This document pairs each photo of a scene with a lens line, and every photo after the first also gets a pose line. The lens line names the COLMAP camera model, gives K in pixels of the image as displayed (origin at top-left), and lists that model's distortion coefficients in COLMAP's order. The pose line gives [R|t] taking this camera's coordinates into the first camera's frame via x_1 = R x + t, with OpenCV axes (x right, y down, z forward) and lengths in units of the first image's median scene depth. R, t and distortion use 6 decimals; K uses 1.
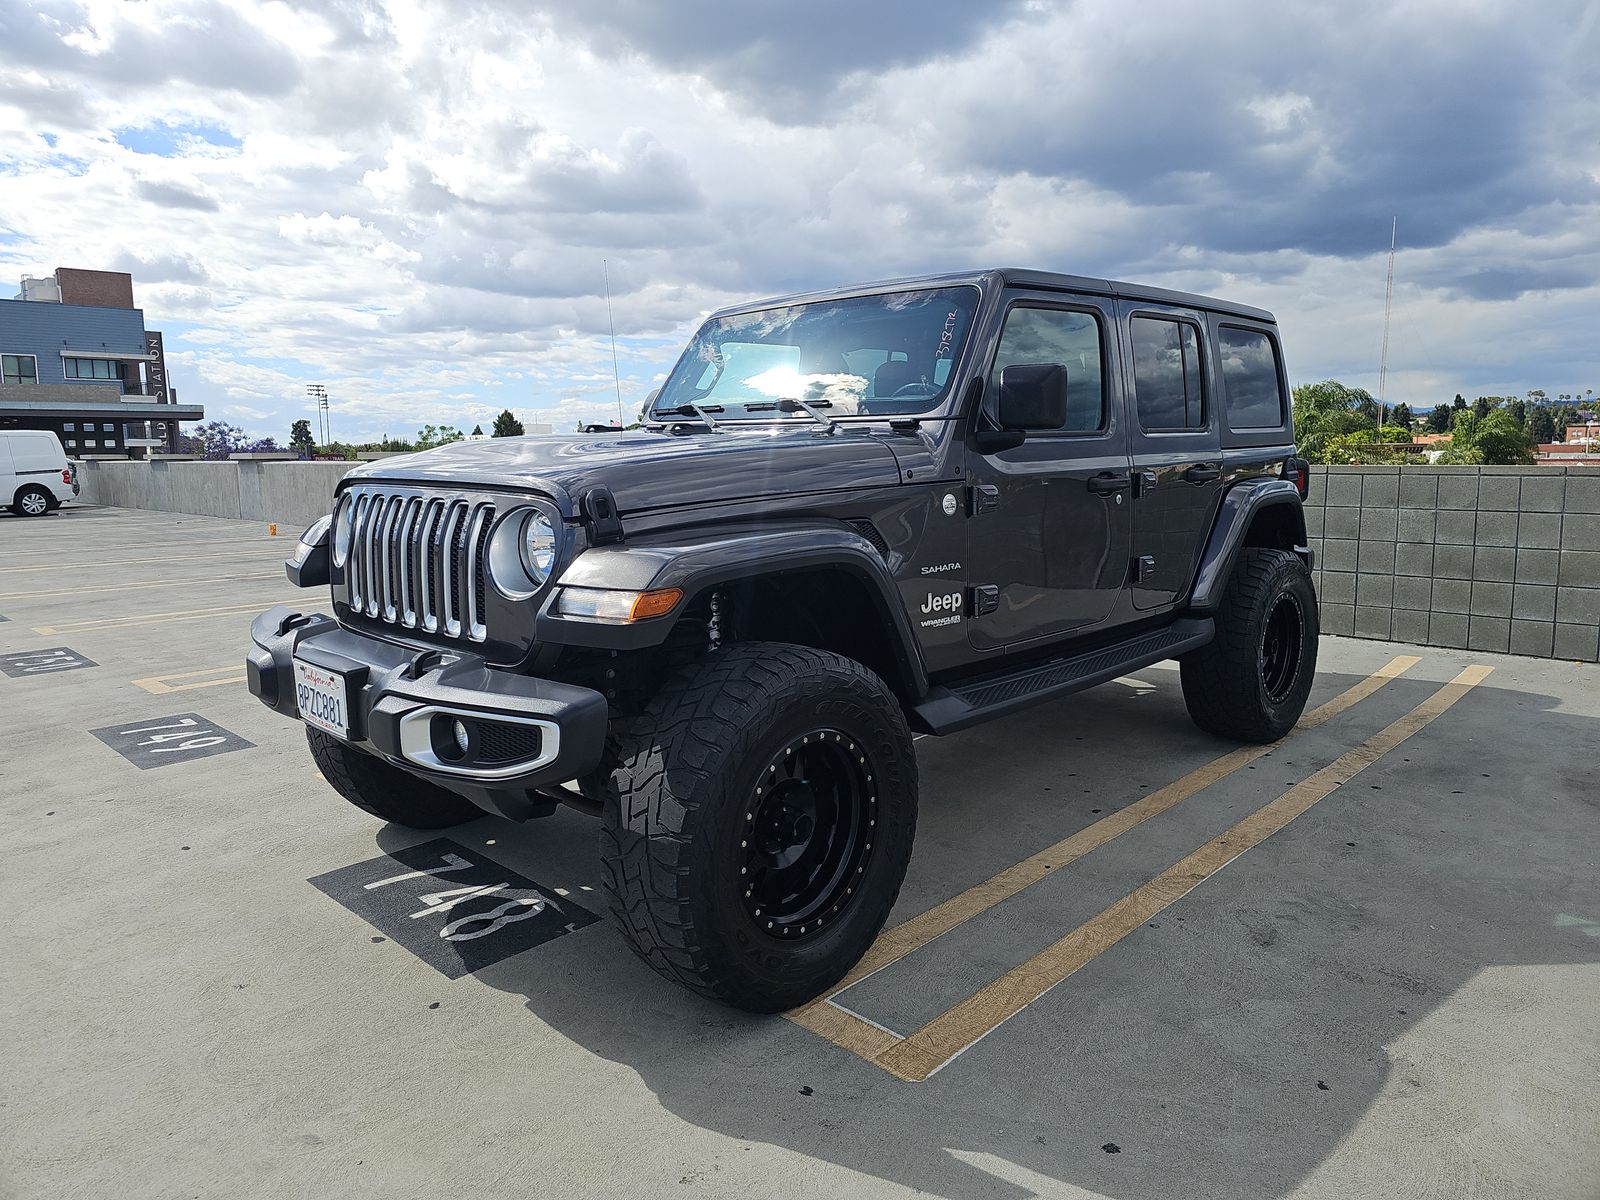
lens RADIAL K [[1070.9, 0, 795.1], [0, 1070.9, 582.1], [0, 0, 1]] dist [0.060165, -0.049212]
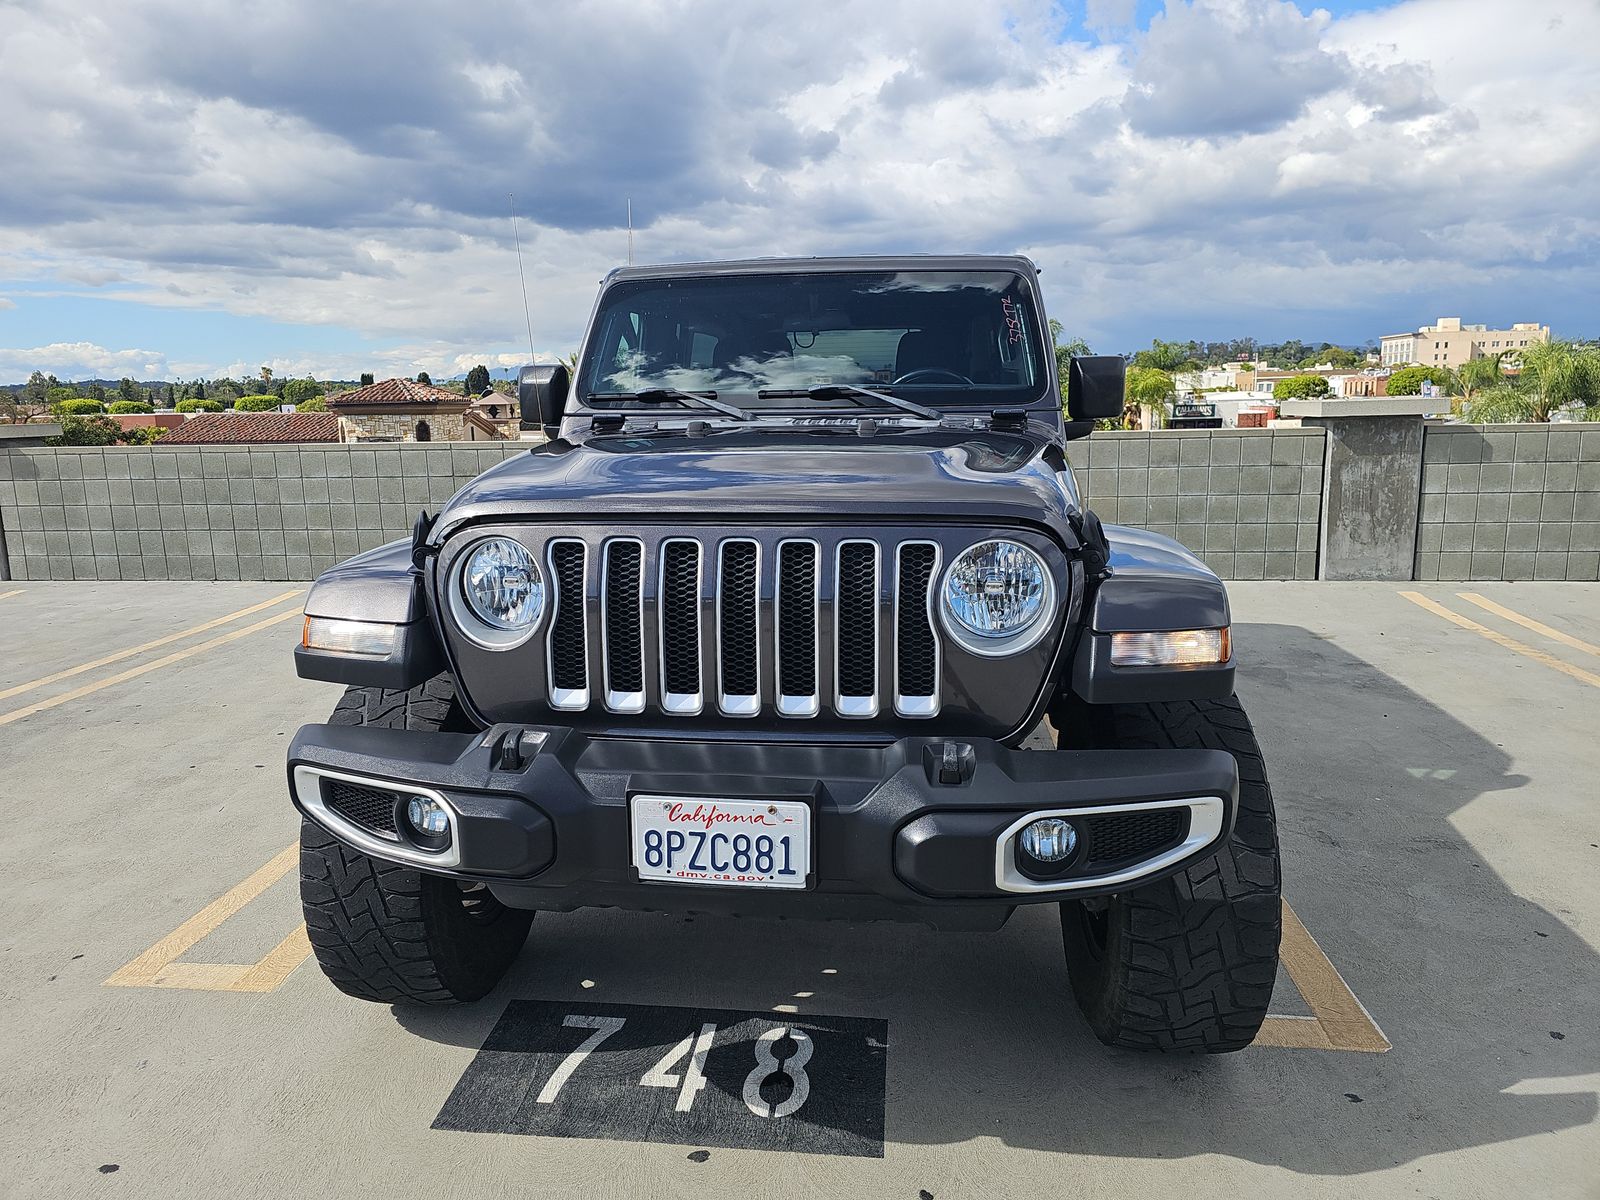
lens RADIAL K [[1070.9, 0, 795.1], [0, 1070.9, 582.1], [0, 0, 1]] dist [0.060165, -0.049212]
pose [[0.789380, -0.111097, 0.603769, -0.670622], [0.088898, 0.993809, 0.066639, -0.085070], [-0.607435, 0.001070, 0.794369, 0.354817]]
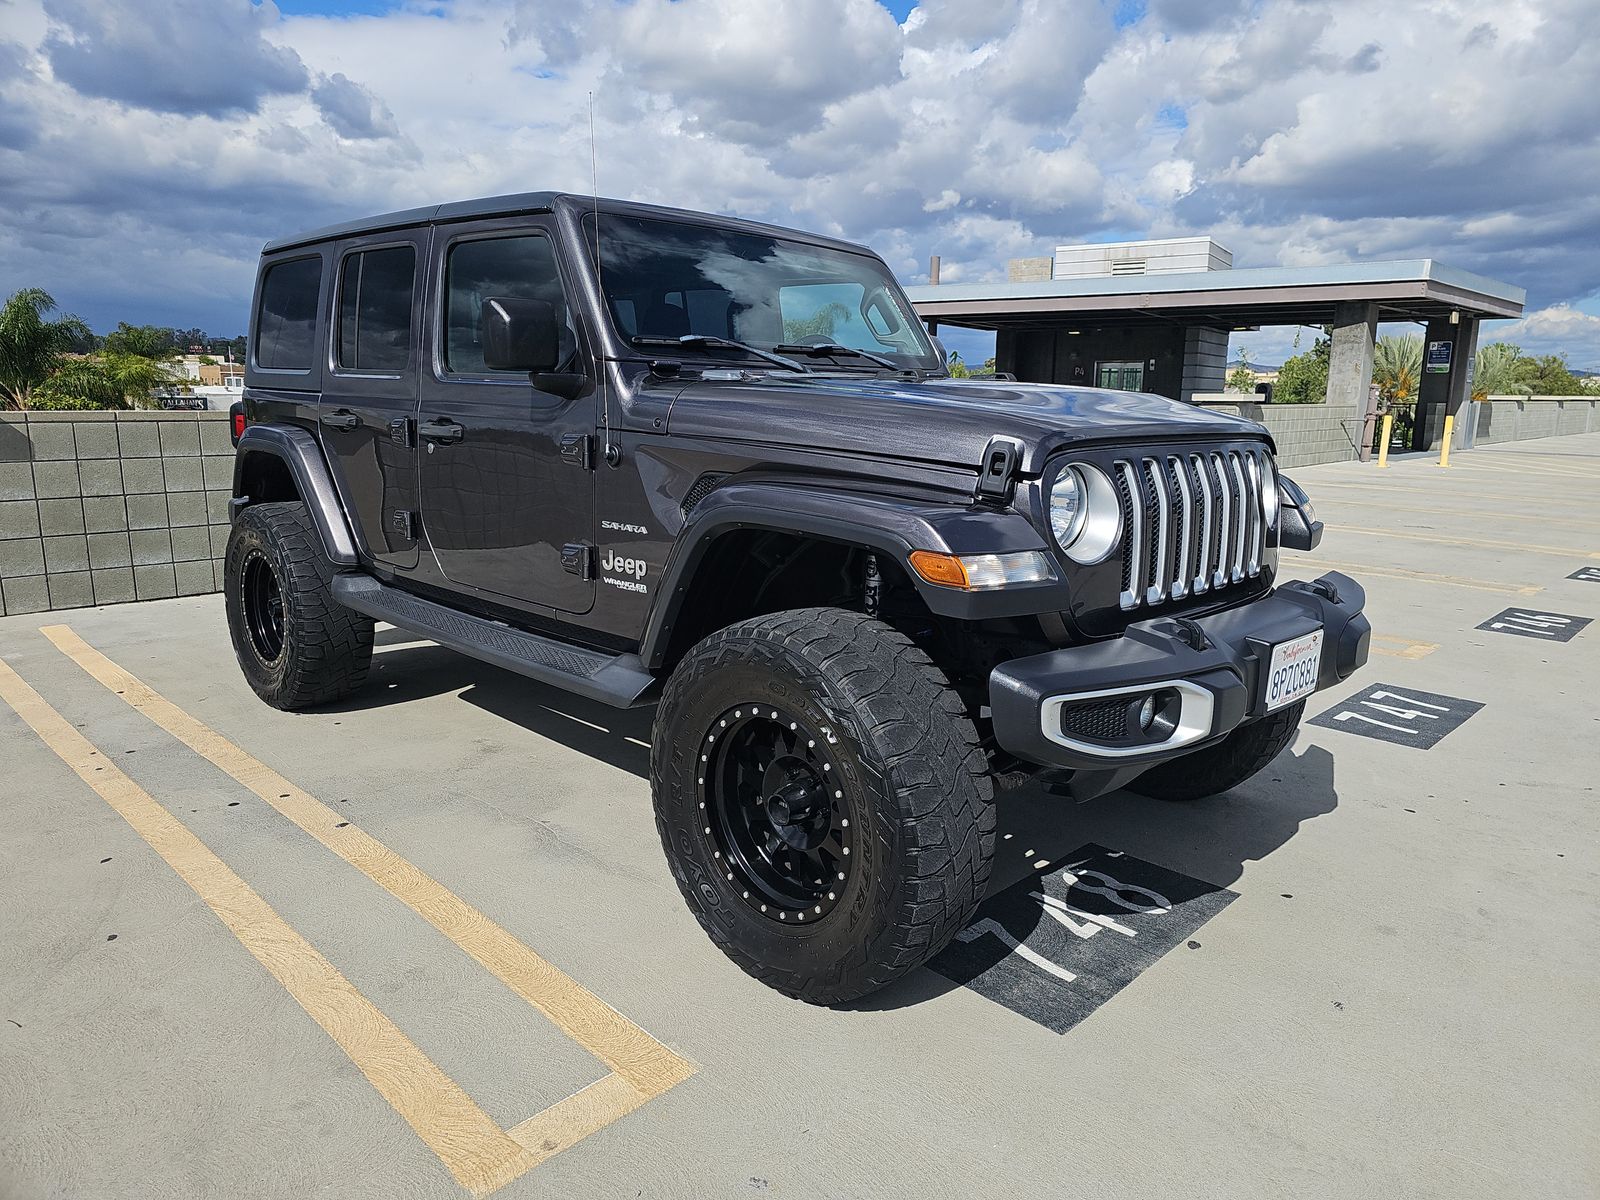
lens RADIAL K [[1040.7, 0, 820.1], [0, 1040.7, 607.0], [0, 0, 1]] dist [0.050228, -0.046870]
pose [[-0.001847, -0.197894, 0.980222, -1.112430], [0.117717, 0.973365, 0.196731, -0.153305], [-0.993046, 0.115752, 0.021498, 1.162045]]
